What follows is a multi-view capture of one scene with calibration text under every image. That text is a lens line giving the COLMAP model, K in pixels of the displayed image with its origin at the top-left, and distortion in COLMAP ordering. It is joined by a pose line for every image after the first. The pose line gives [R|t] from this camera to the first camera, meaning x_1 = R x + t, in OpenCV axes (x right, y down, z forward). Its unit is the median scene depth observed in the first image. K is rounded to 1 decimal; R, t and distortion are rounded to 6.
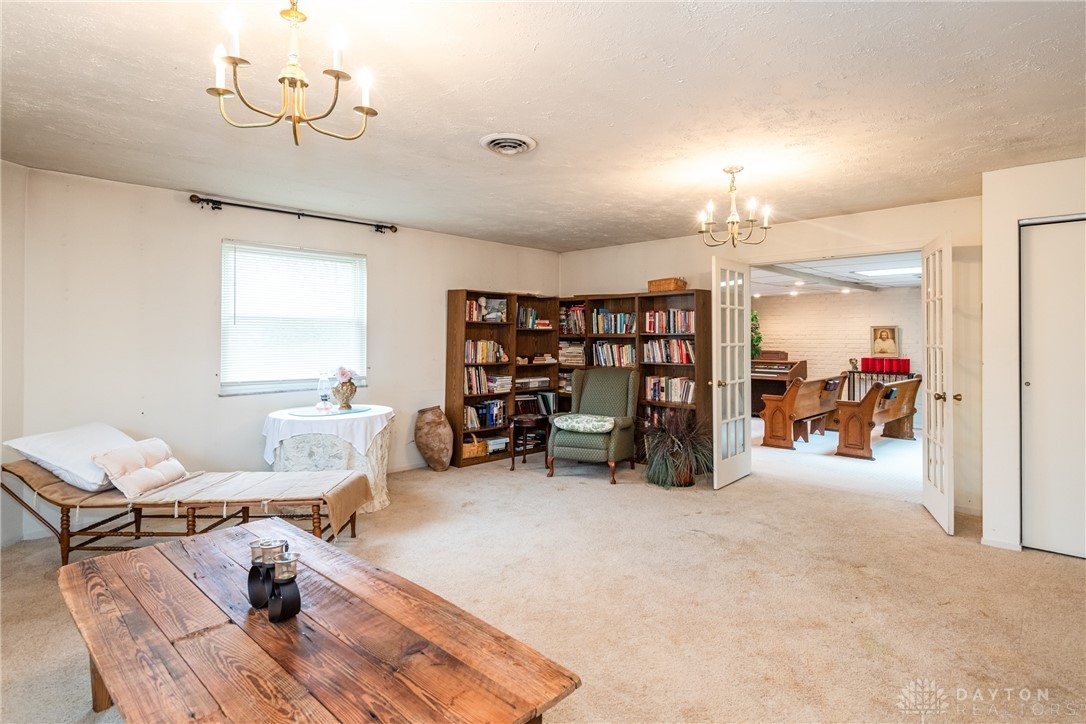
lens RADIAL K [[554.2, 0, 538.7], [0, 554.2, 345.4], [0, 0, 1]] dist [0.003586, 0.000178]
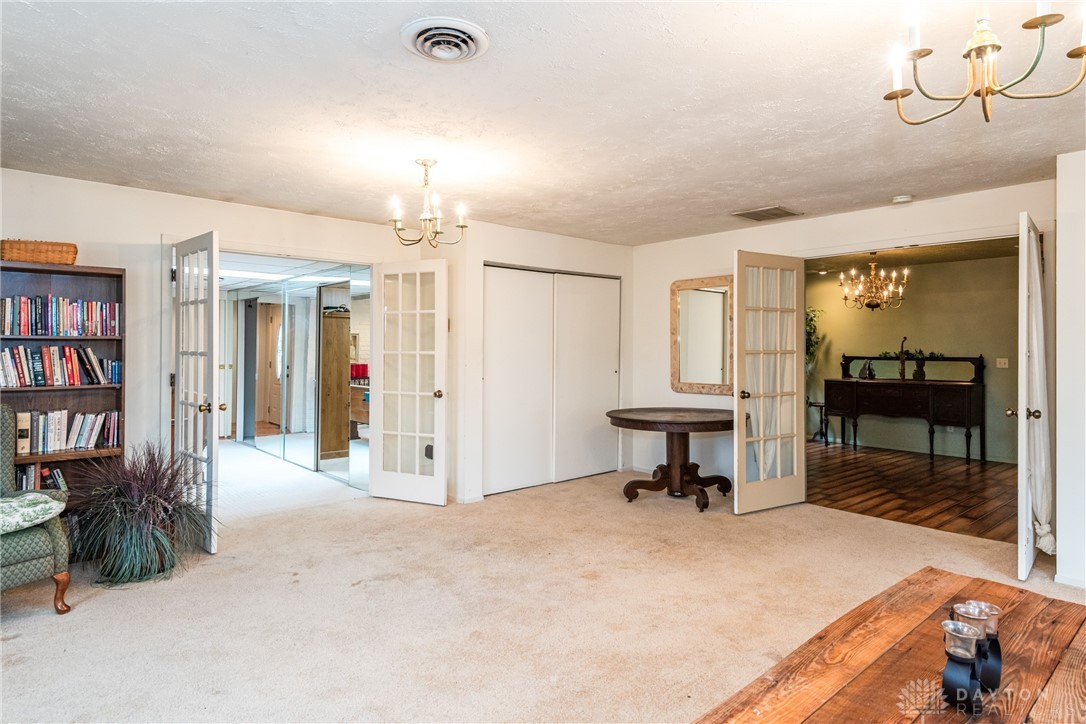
lens RADIAL K [[621.1, 0, 543.2], [0, 621.1, 343.0], [0, 0, 1]] dist [0.041309, -0.019860]
pose [[0.092678, 0.001730, 0.995695, -0.646095], [0.008786, 0.999958, -0.002556, -0.014023], [-0.995657, 0.008985, 0.092659, 0.684167]]
